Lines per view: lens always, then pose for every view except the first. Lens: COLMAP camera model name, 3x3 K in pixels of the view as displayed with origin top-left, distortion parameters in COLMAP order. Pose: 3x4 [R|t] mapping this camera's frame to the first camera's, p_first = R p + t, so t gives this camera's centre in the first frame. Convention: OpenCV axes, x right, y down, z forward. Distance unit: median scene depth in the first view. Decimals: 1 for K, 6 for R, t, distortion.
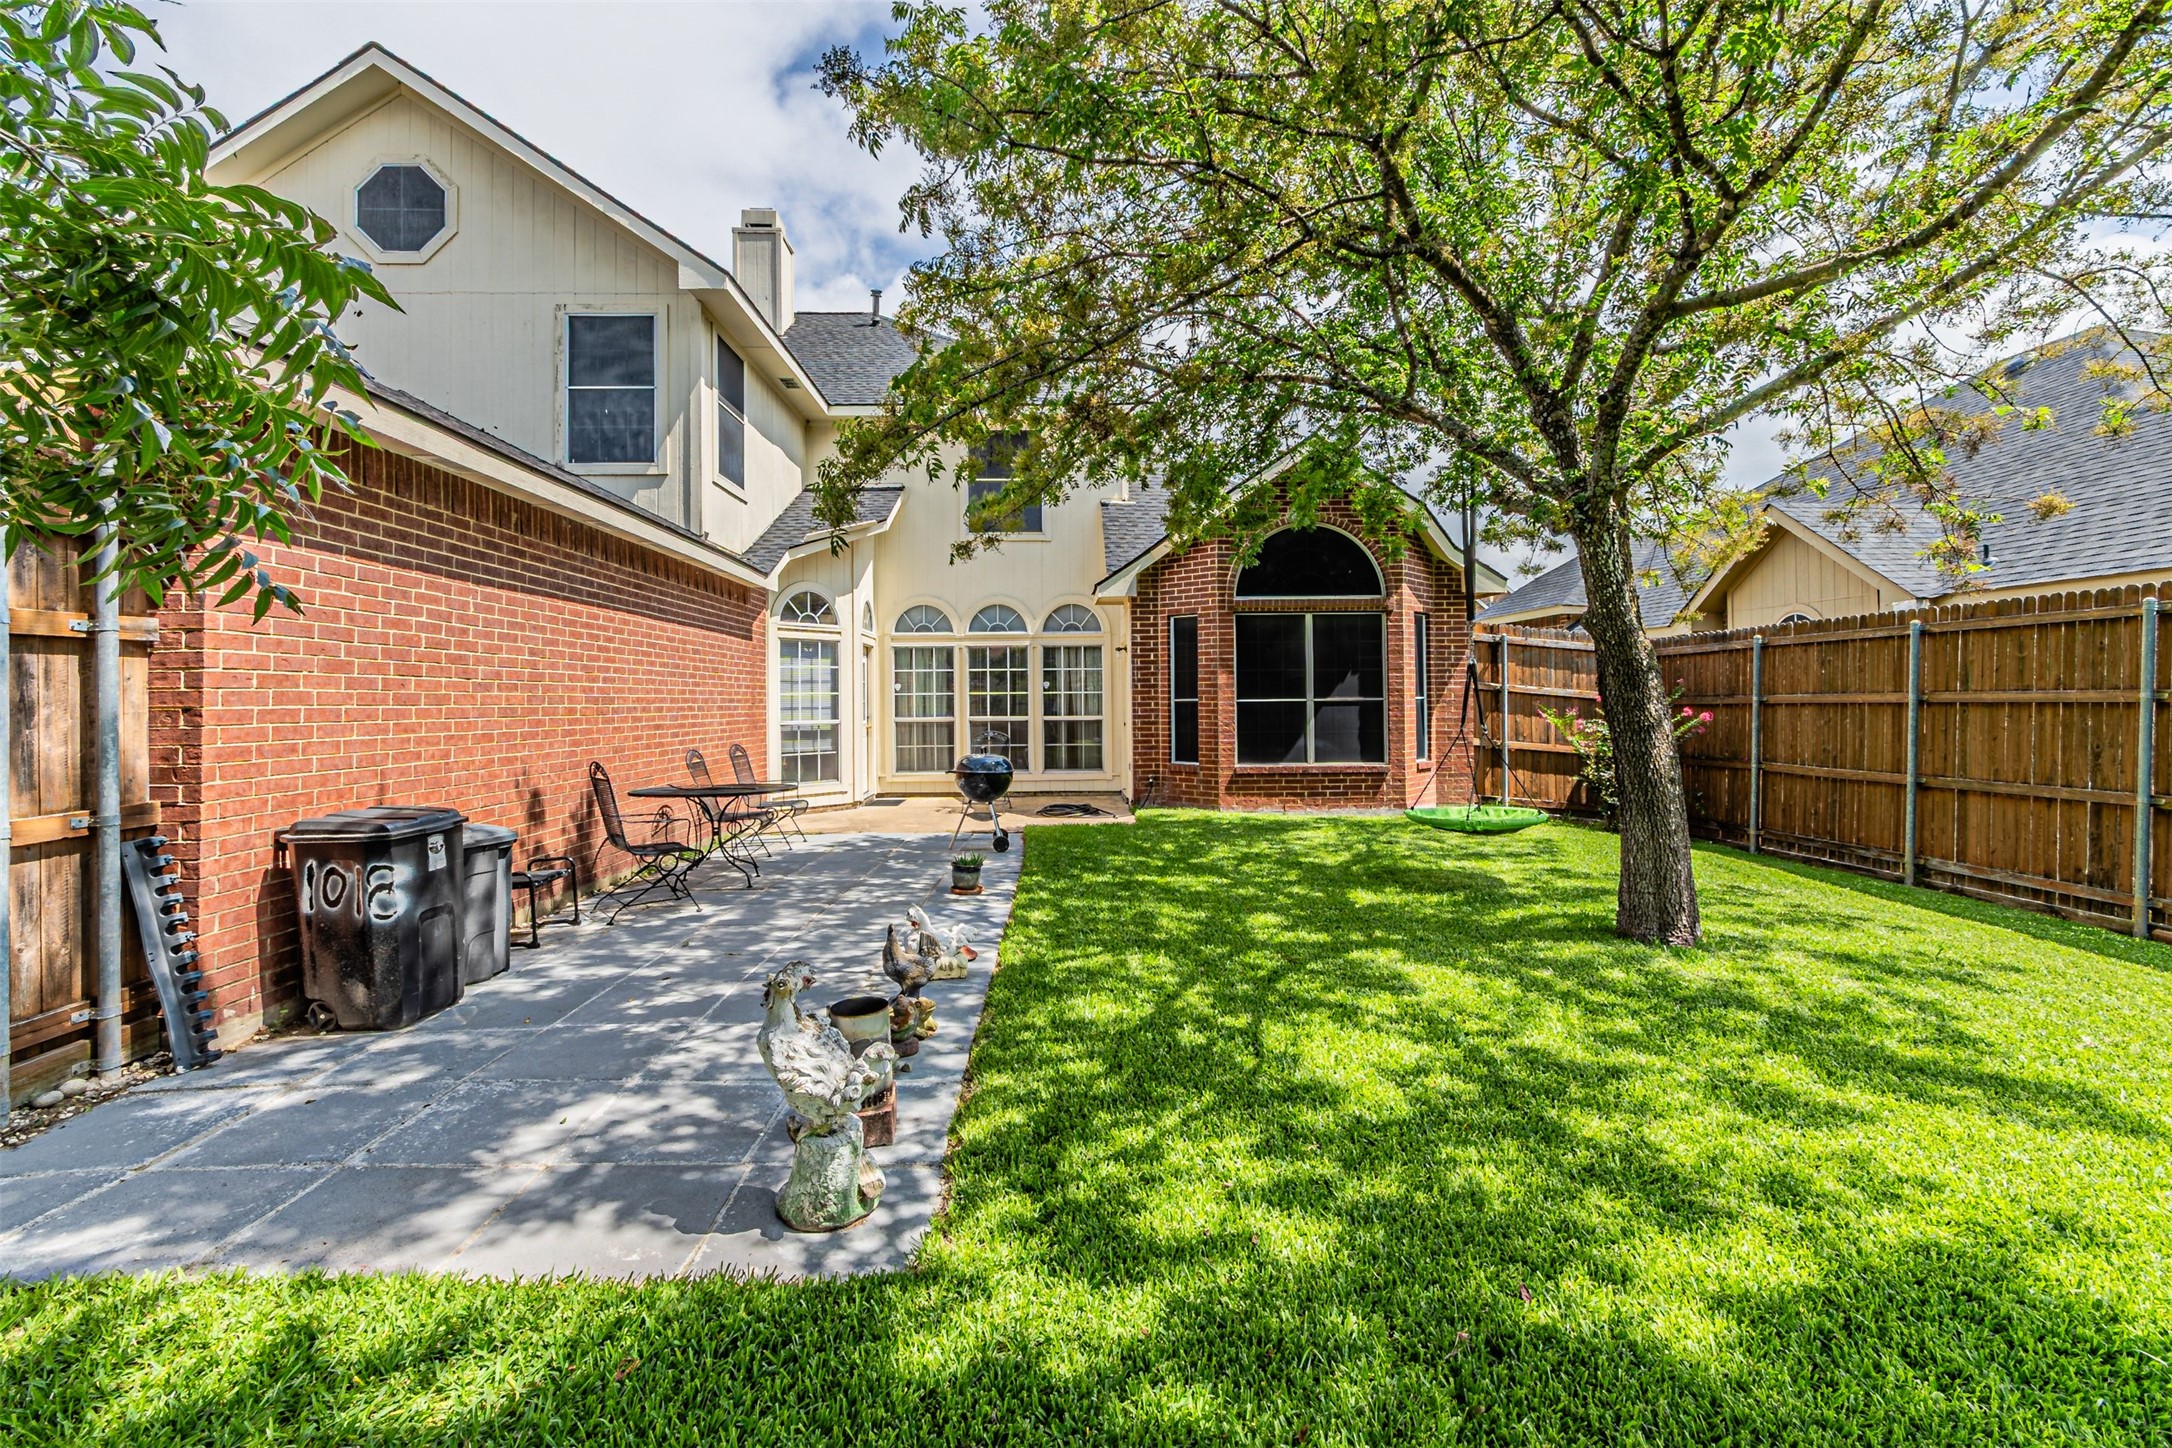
lens RADIAL K [[969.1, 0, 1095.4], [0, 969.1, 687.4], [0, 0, 1]] dist [0.002917, 0.000321]
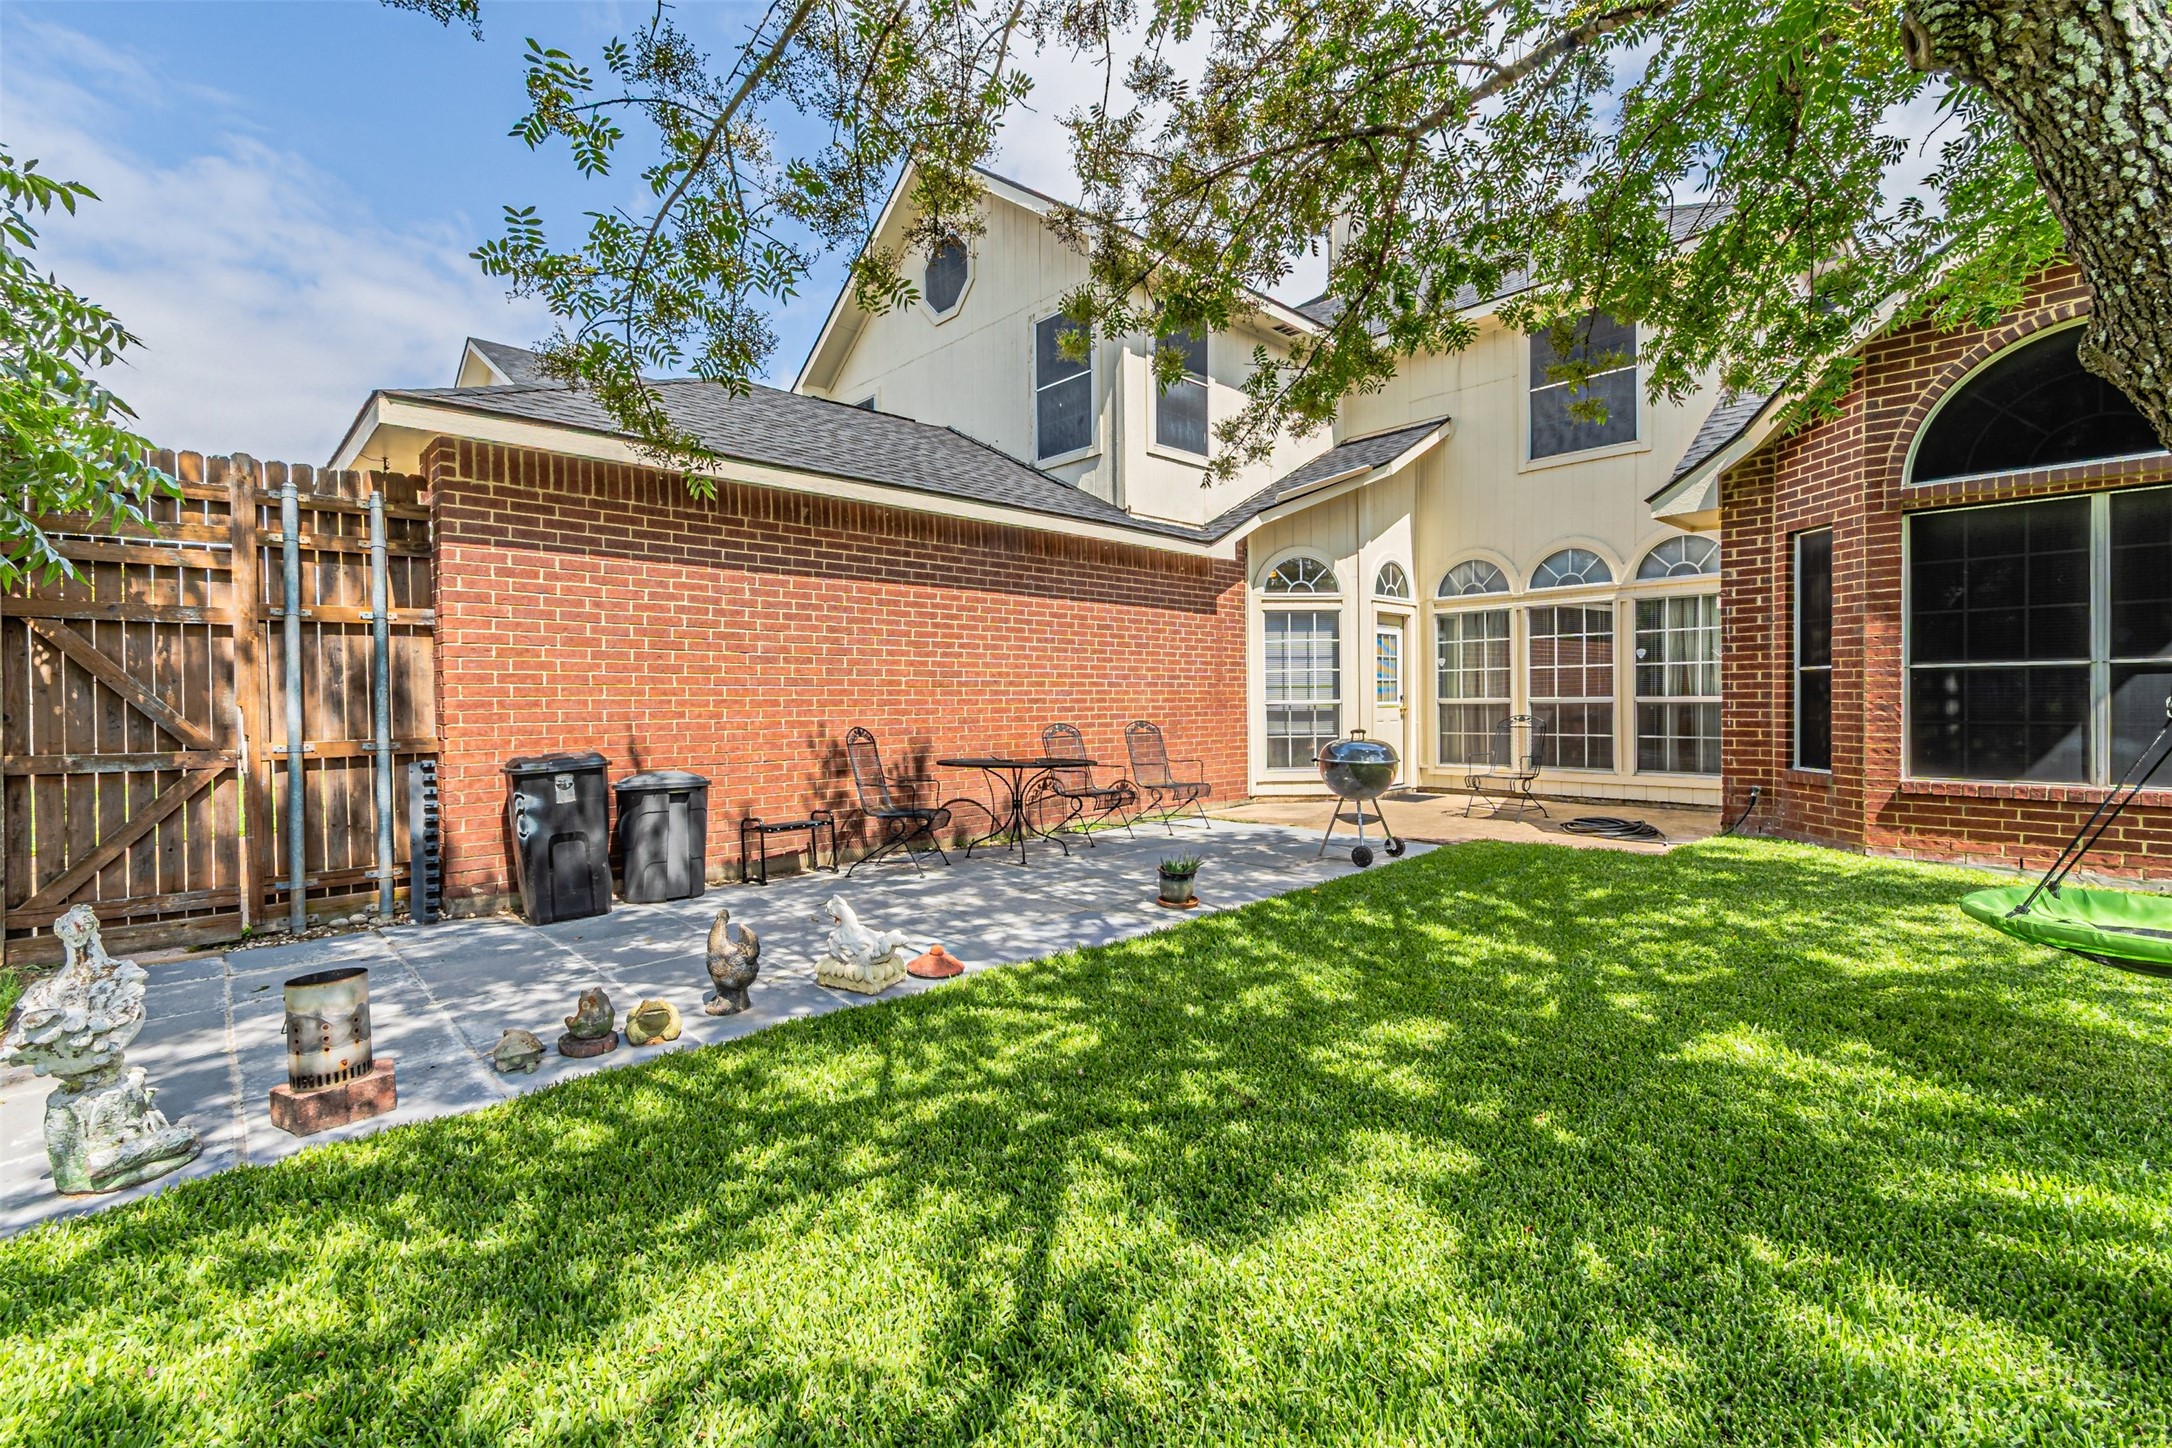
lens RADIAL K [[958.4, 0, 1085.4], [0, 958.4, 705.0], [0, 0, 1]] dist [0.003667, -0.000150]
pose [[0.661423, 0.006541, -0.749985, 0.249303], [0.013673, 0.999691, 0.020778, 0.017988], [0.749889, -0.023997, 0.661129, 0.260099]]
